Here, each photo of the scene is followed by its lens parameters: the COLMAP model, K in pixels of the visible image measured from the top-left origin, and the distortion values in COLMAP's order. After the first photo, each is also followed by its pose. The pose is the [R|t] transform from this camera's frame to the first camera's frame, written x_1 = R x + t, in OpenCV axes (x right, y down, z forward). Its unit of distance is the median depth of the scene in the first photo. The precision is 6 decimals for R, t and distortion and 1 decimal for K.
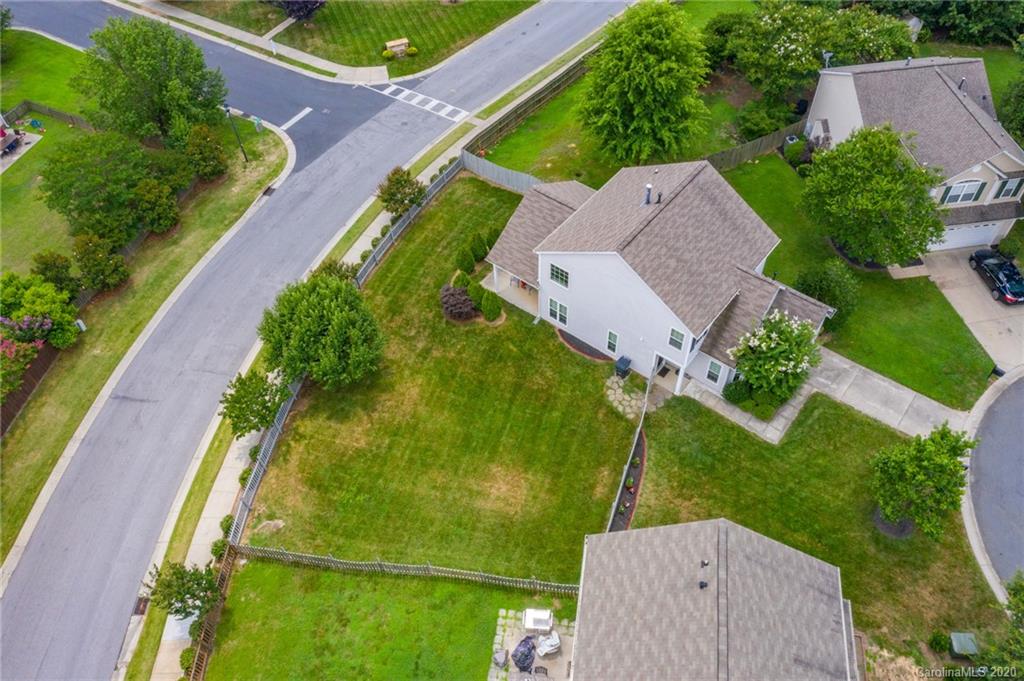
lens RADIAL K [[796.8, 0, 512.0], [0, 796.8, 340.5], [0, 0, 1]] dist [-0.008615, -0.002245]
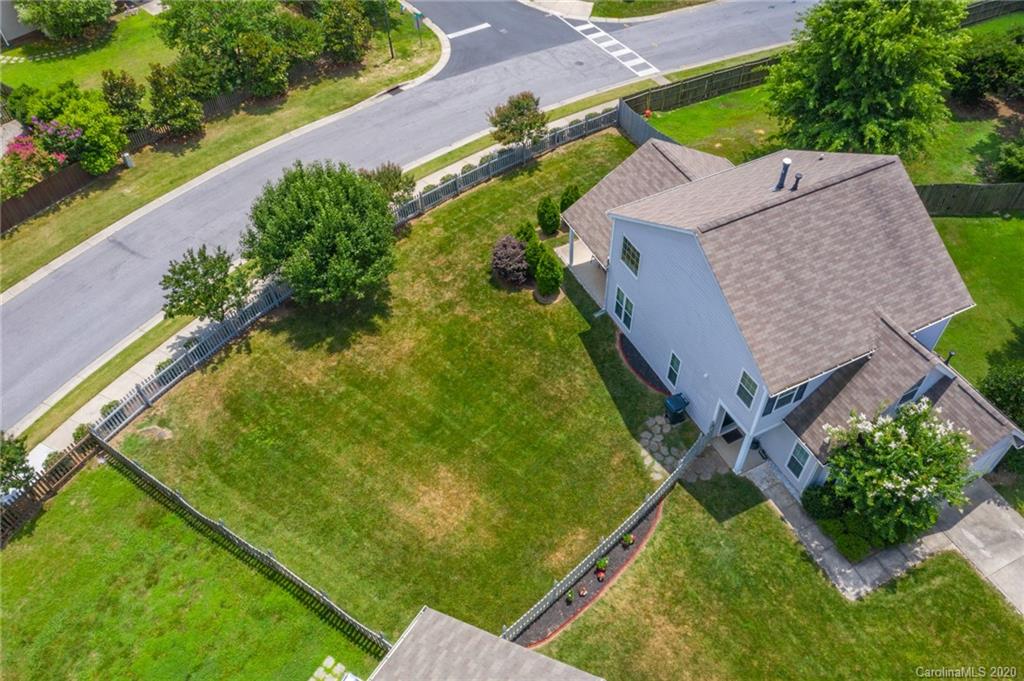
lens RADIAL K [[796.8, 0, 512.0], [0, 796.8, 340.5], [0, 0, 1]] dist [-0.008615, -0.002245]
pose [[0.905657, 0.325393, -0.271853, 0.179596], [-0.331271, 0.943195, 0.025349, 0.007299], [0.264659, 0.067099, 0.962005, 0.284434]]
